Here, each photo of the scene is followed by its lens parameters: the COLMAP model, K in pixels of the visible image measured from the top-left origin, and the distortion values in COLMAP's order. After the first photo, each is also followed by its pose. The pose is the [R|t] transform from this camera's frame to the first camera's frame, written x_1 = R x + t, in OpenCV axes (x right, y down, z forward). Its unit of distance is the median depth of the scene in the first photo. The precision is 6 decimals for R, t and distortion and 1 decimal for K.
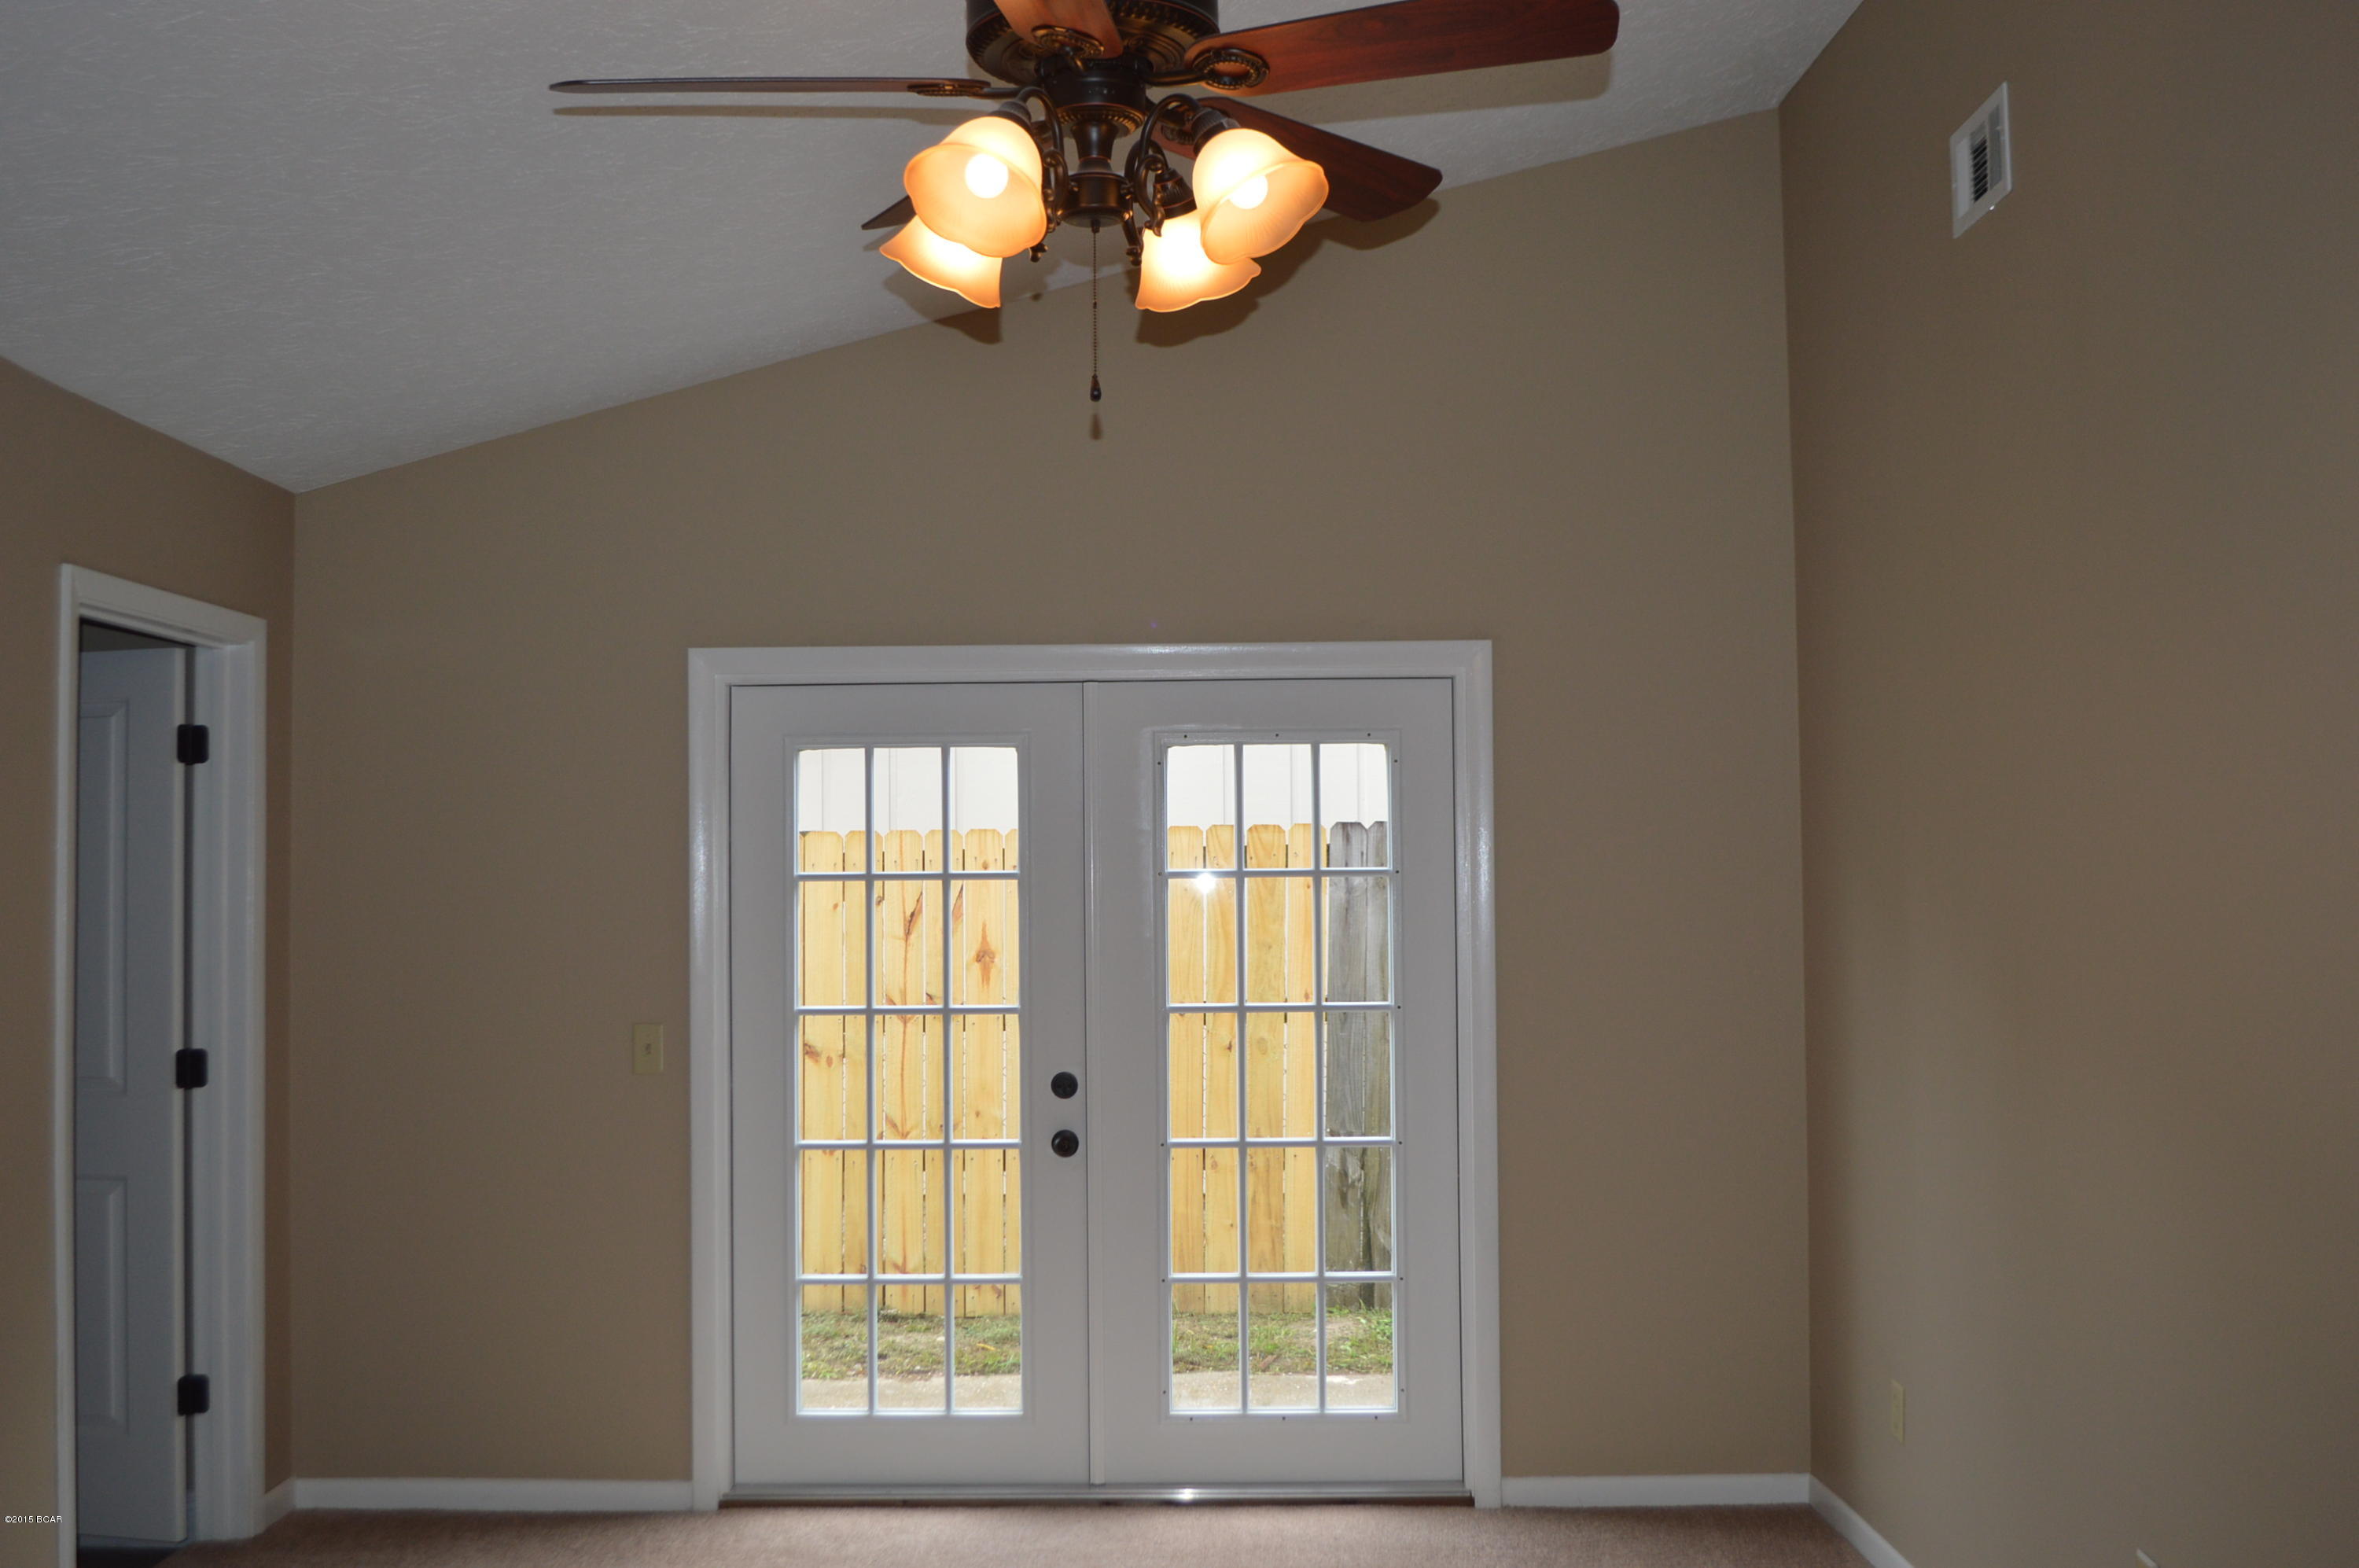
lens RADIAL K [[2281.5, 0, 1178.6], [0, 2281.5, 777.3], [0, 0, 1]] dist [-0.036503, 0.000000]
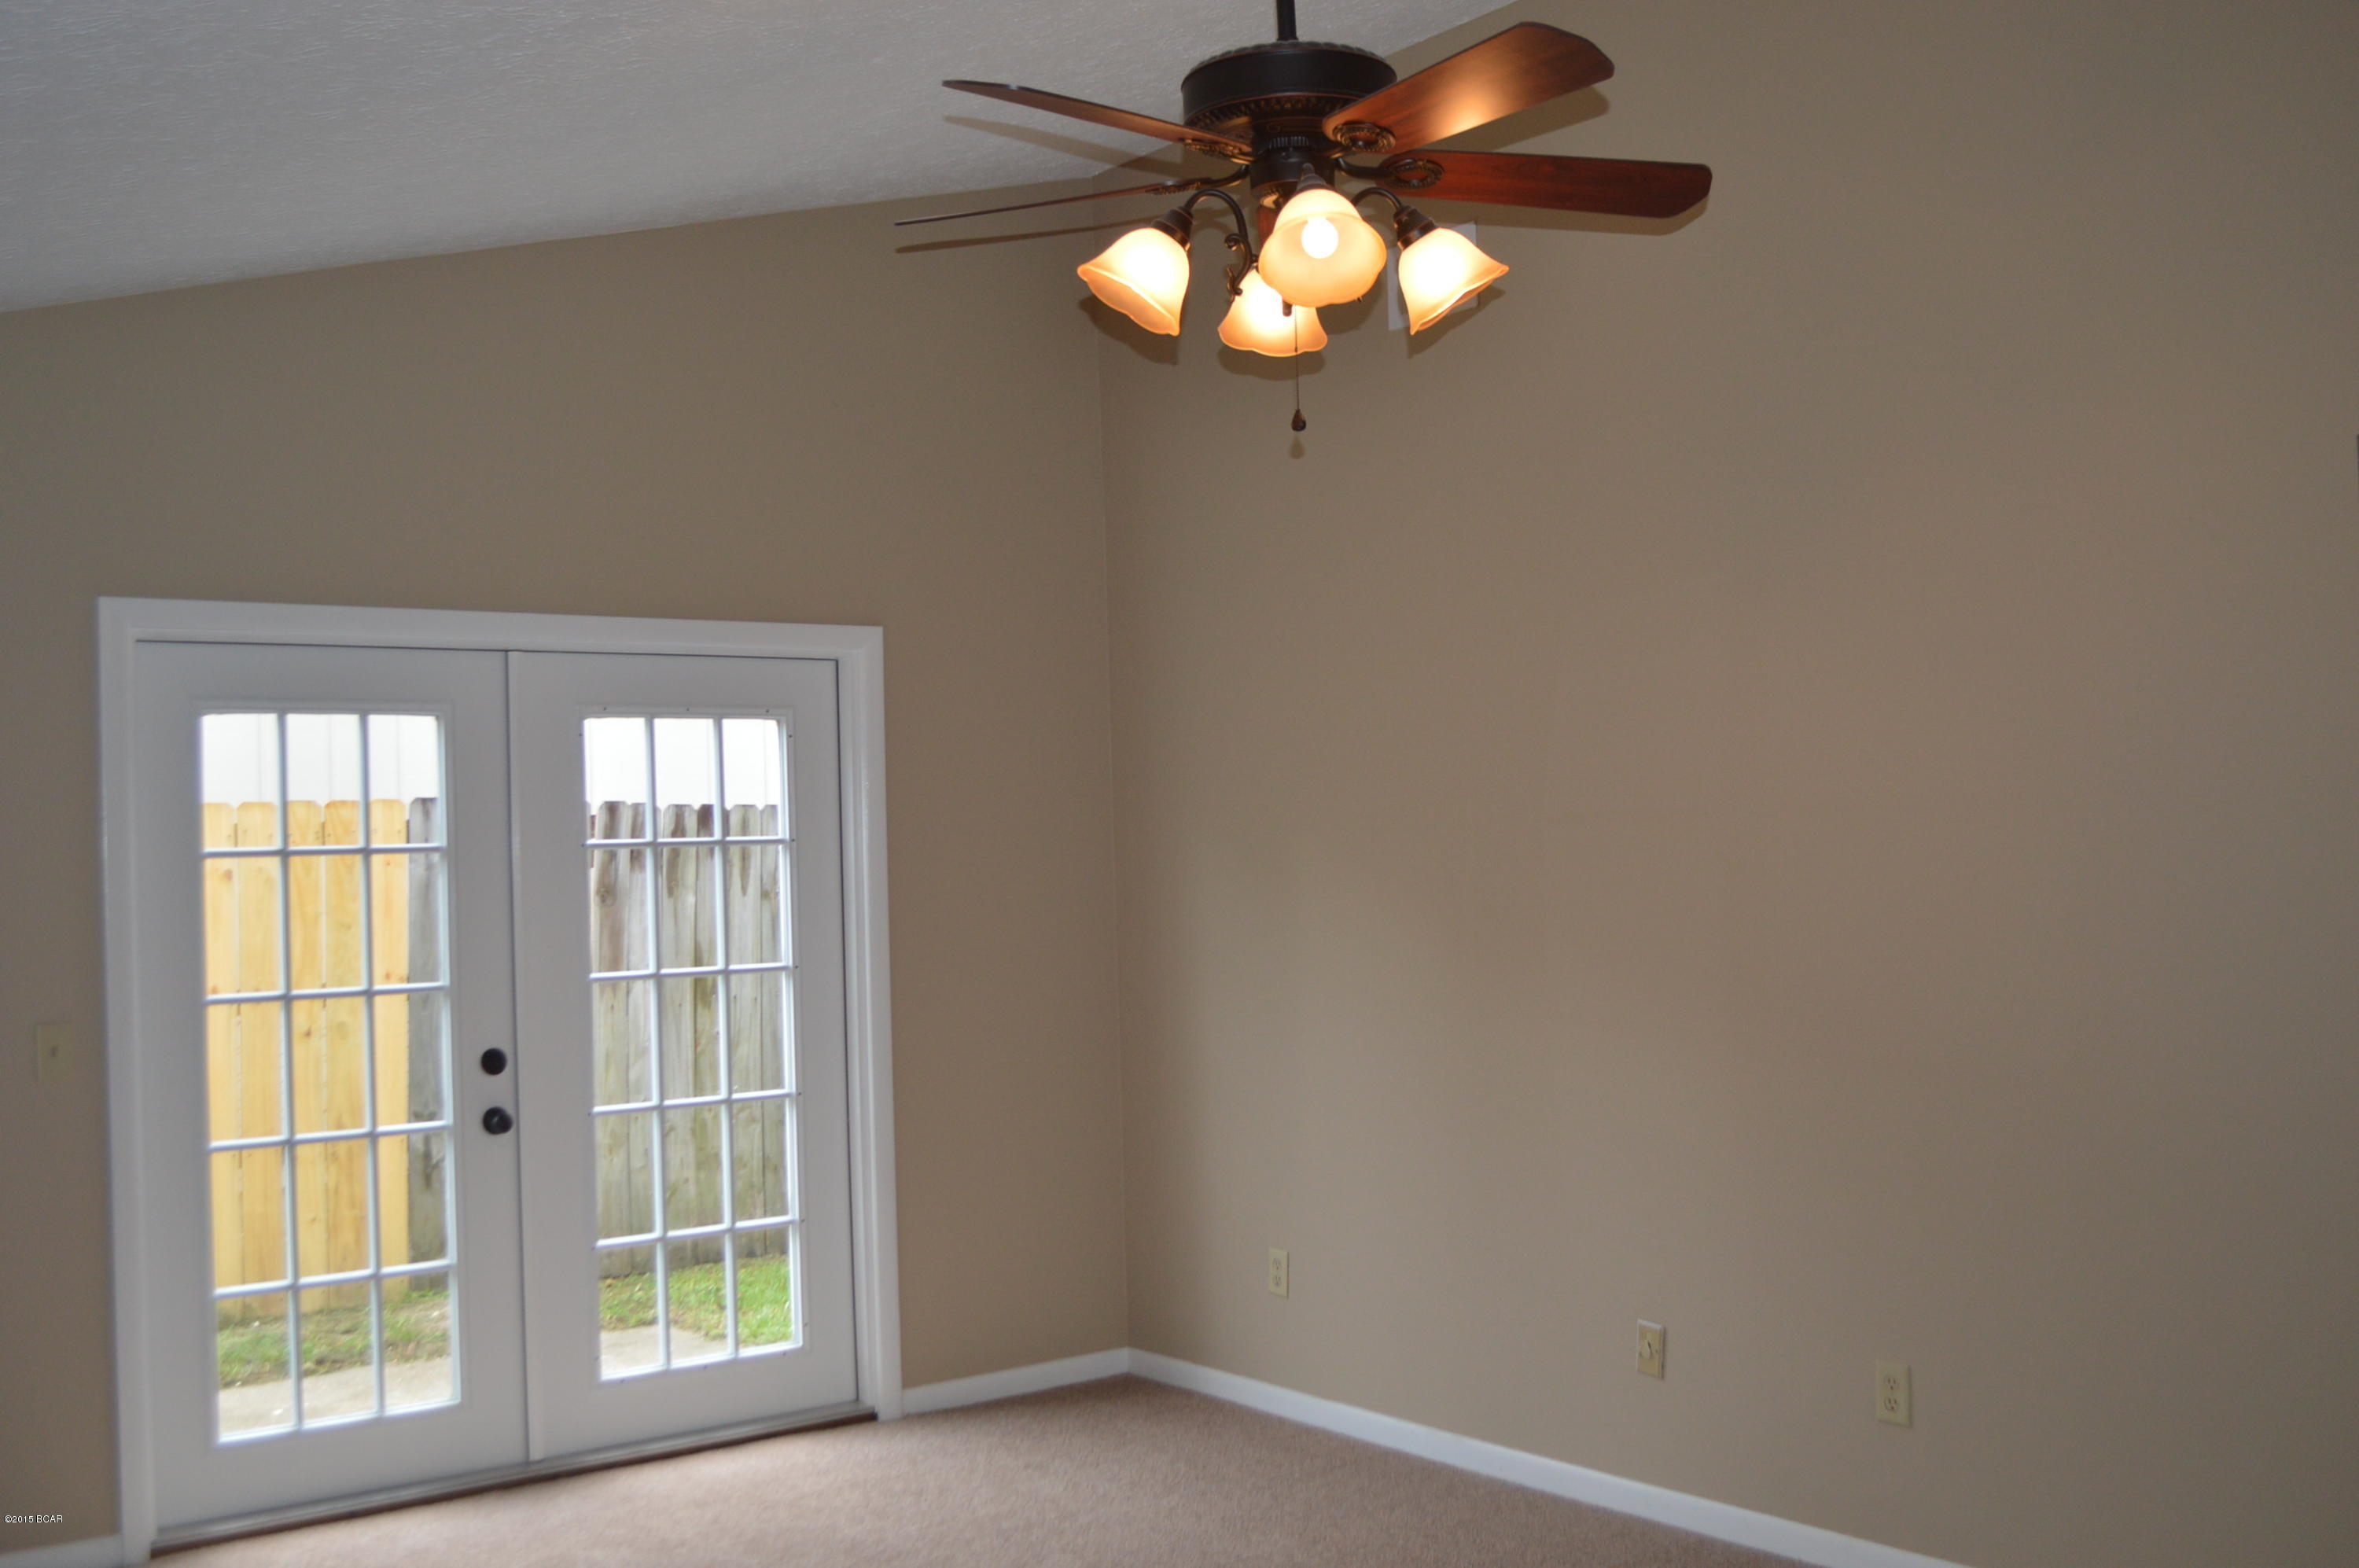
lens RADIAL K [[2281.5, 0, 1172.9], [0, 2281.5, 786.8], [0, 0, 1]] dist [-0.036503, 0.000000]
pose [[0.792522, 0.002244, 0.609840, -0.414188], [-0.009656, 0.999914, 0.008869, 0.005332], [-0.609767, -0.012918, 0.792475, 0.049220]]
